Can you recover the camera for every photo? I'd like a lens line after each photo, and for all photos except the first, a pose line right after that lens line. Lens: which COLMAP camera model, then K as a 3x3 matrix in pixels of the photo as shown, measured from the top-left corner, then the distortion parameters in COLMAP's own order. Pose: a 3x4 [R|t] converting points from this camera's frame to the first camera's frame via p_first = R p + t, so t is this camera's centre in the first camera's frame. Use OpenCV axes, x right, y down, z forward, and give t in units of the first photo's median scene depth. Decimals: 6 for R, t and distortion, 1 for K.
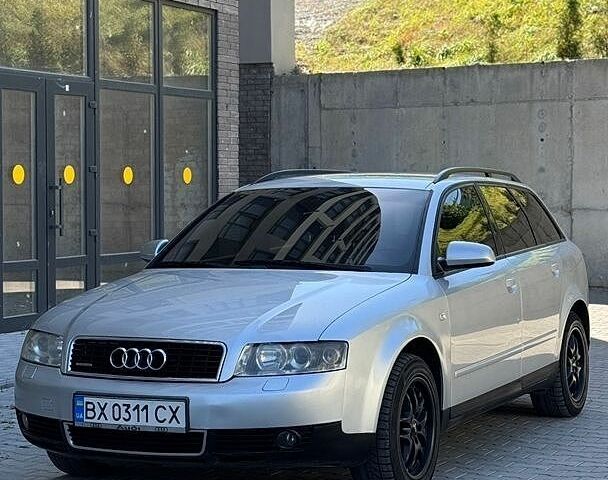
lens RADIAL K [[1537.8, 0, 304.0], [0, 1537.8, 240.0], [0, 0, 1]] dist [0.136902, -0.035426]
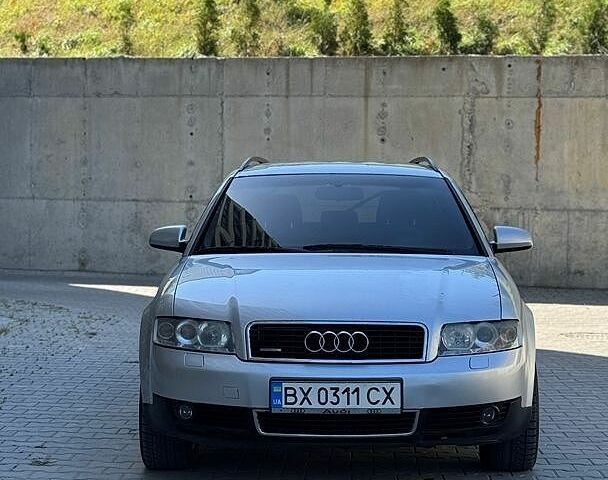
lens RADIAL K [[1537.8, 0, 304.0], [0, 1537.8, 240.0], [0, 0, 1]] dist [0.136902, -0.035426]
pose [[0.914702, -0.003838, 0.404111, -0.526160], [0.003135, 0.999992, 0.002401, 0.008908], [-0.404117, -0.000929, 0.914707, 0.101146]]
